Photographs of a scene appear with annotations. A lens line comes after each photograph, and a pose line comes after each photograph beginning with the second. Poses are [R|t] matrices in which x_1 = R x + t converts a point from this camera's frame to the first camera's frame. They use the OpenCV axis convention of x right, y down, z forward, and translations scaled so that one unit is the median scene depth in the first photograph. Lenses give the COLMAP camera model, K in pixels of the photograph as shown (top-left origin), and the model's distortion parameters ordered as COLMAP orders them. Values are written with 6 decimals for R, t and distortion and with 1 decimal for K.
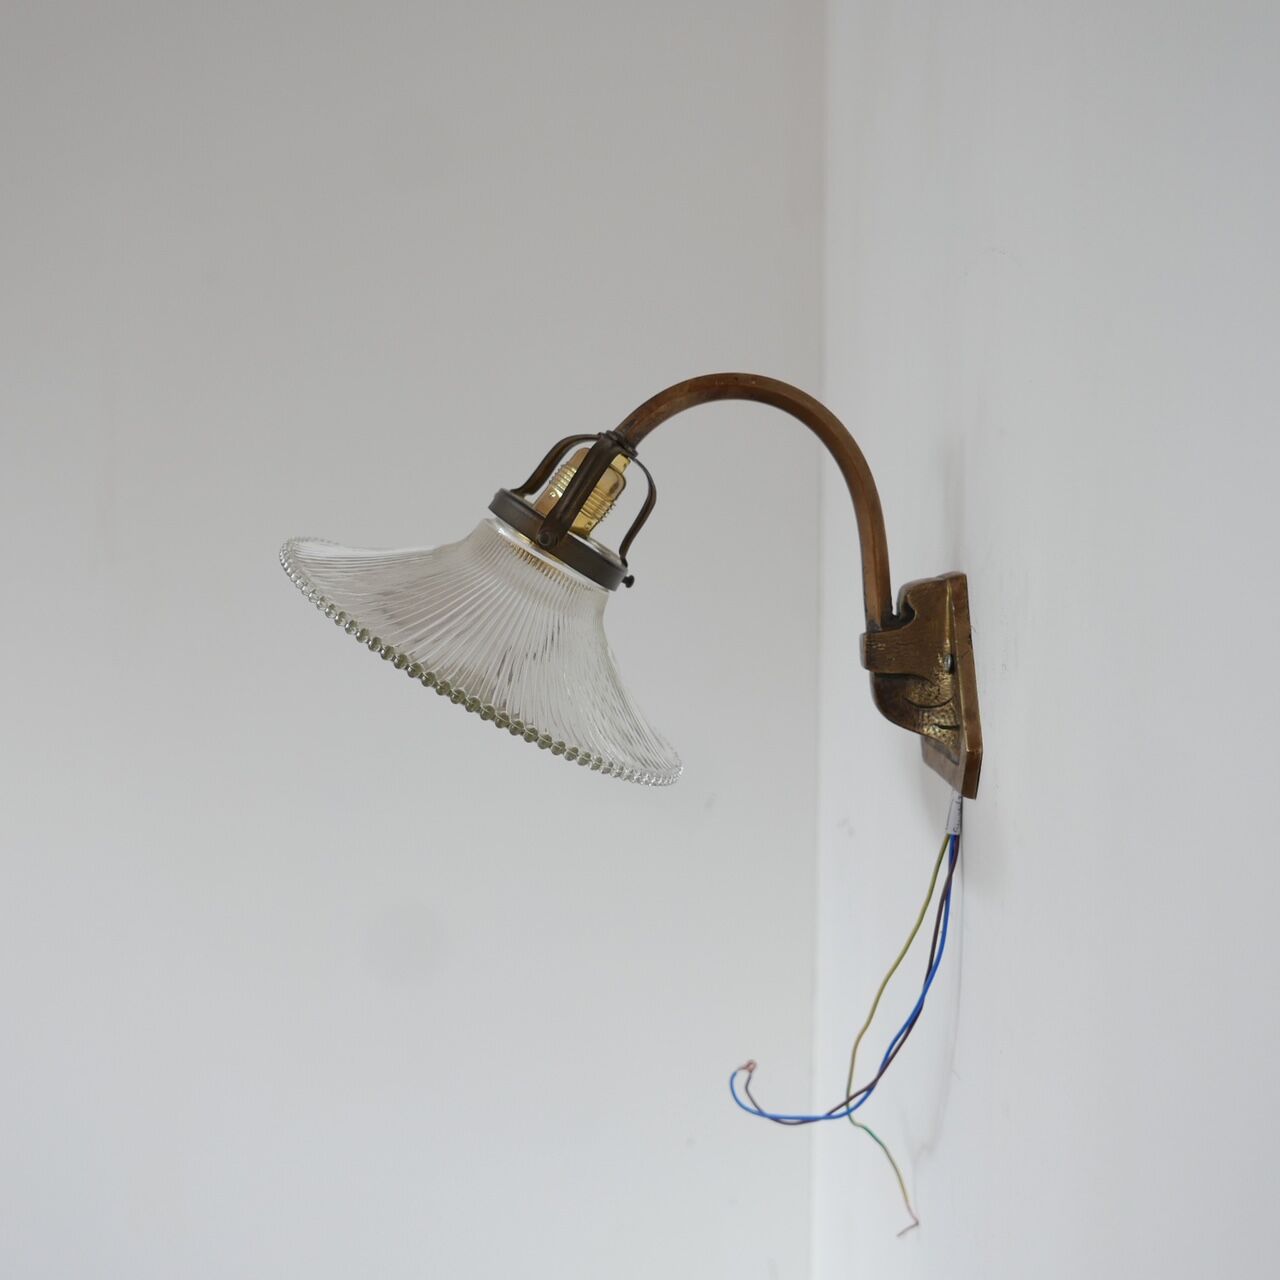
lens RADIAL K [[1280.0, 0, 656.7], [0, 1280.0, 640.2], [0, 0, 1]] dist [-0.008106, 0.008421]
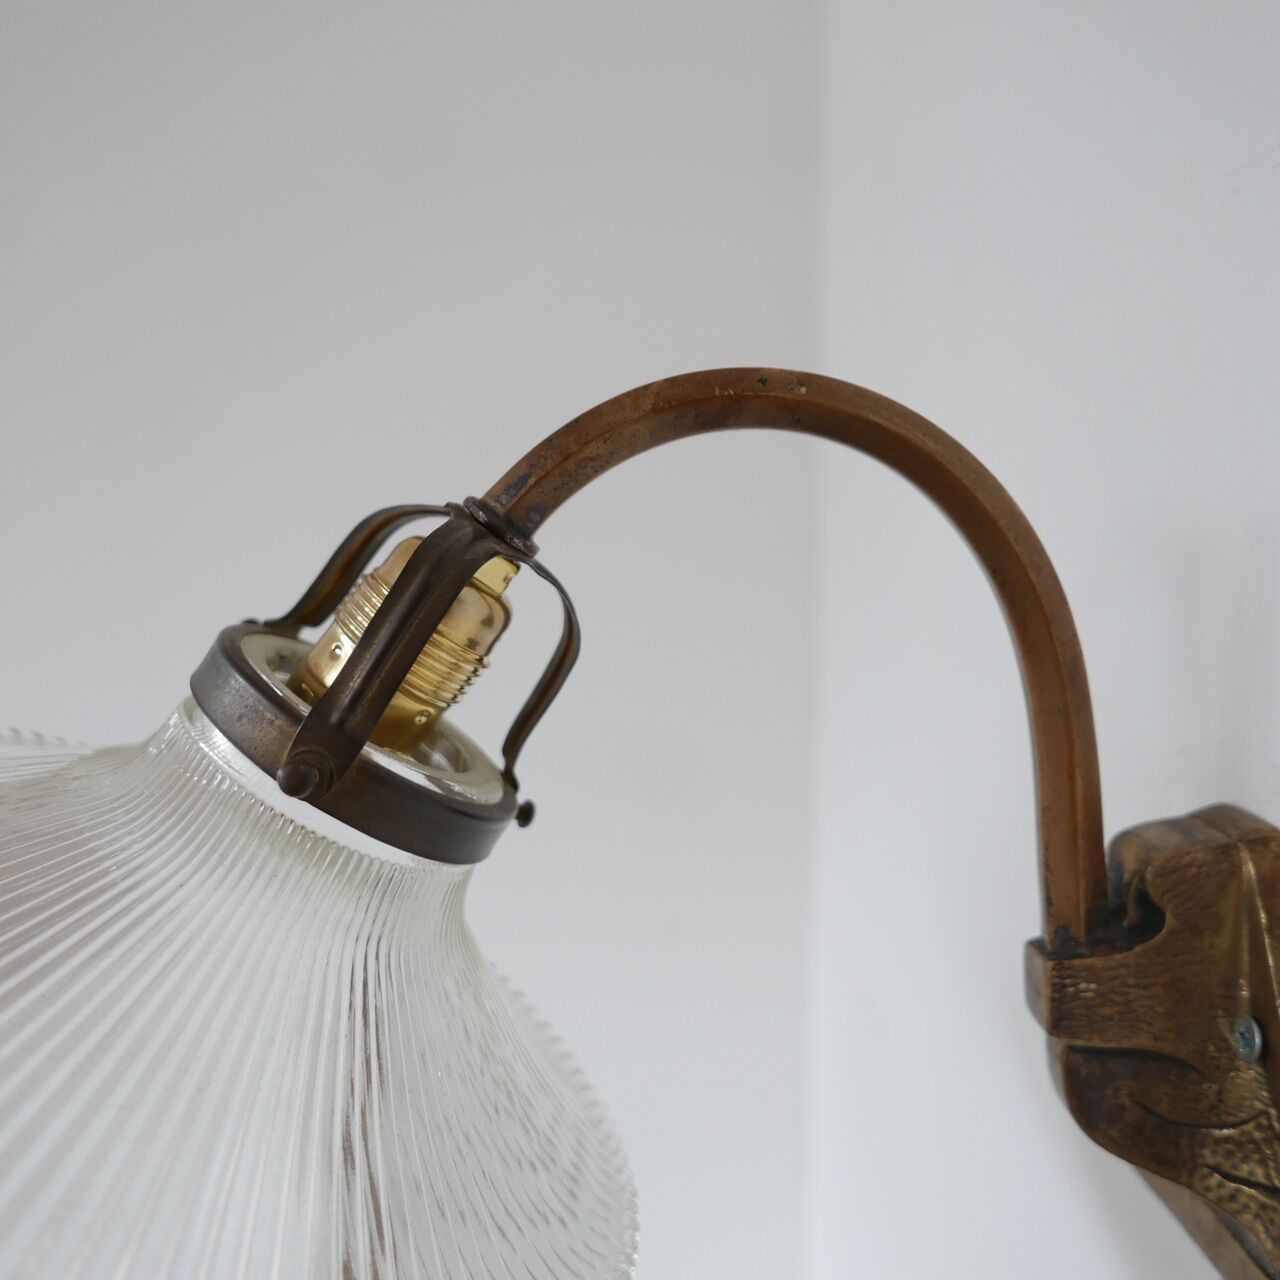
lens RADIAL K [[1247.1, 0, 640.0], [0, 1247.1, 640.0], [0, 0, 1]] dist [-0.017696, 0.020354]
pose [[0.999708, 0.000239, 0.024154, 0.010343], [-0.000521, 0.999932, 0.011683, -0.120889], [-0.024150, -0.011692, 0.999640, 0.573961]]
